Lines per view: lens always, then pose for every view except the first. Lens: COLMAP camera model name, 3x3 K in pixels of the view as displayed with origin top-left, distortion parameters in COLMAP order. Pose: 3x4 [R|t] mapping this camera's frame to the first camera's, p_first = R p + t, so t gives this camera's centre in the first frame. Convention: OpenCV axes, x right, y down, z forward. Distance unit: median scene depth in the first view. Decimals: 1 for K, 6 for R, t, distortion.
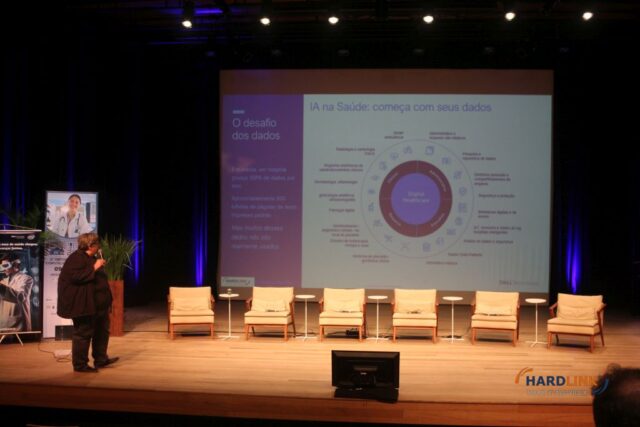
lens RADIAL K [[698.5, 0, 318.2], [0, 698.5, 211.3], [0, 0, 1]] dist [-0.118210, 0.047354]
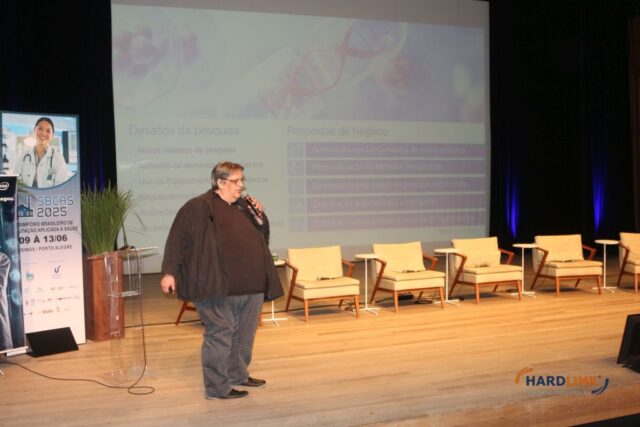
lens RADIAL K [[699.4, 0, 323.9], [0, 699.4, 211.8], [0, 0, 1]] dist [-0.121903, 0.057659]
pose [[0.903391, -0.044530, 0.426499, -0.398771], [0.021701, 0.998067, 0.058241, 0.029756], [-0.428267, -0.043359, 0.902611, 0.345919]]
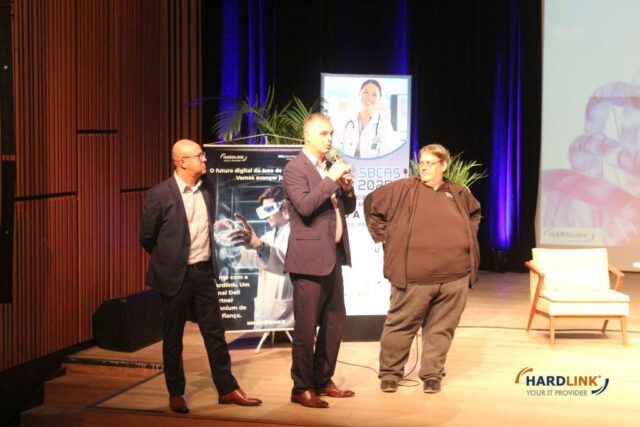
lens RADIAL K [[1188.2, 0, 320.0], [0, 1188.2, 213.5], [0, 0, 1]] dist [0.067380, 0.083485]
pose [[0.985687, 0.012614, -0.168112, -0.236341], [0.002505, 0.995991, 0.089416, -0.002911], [0.168566, -0.088557, 0.981704, 0.051775]]
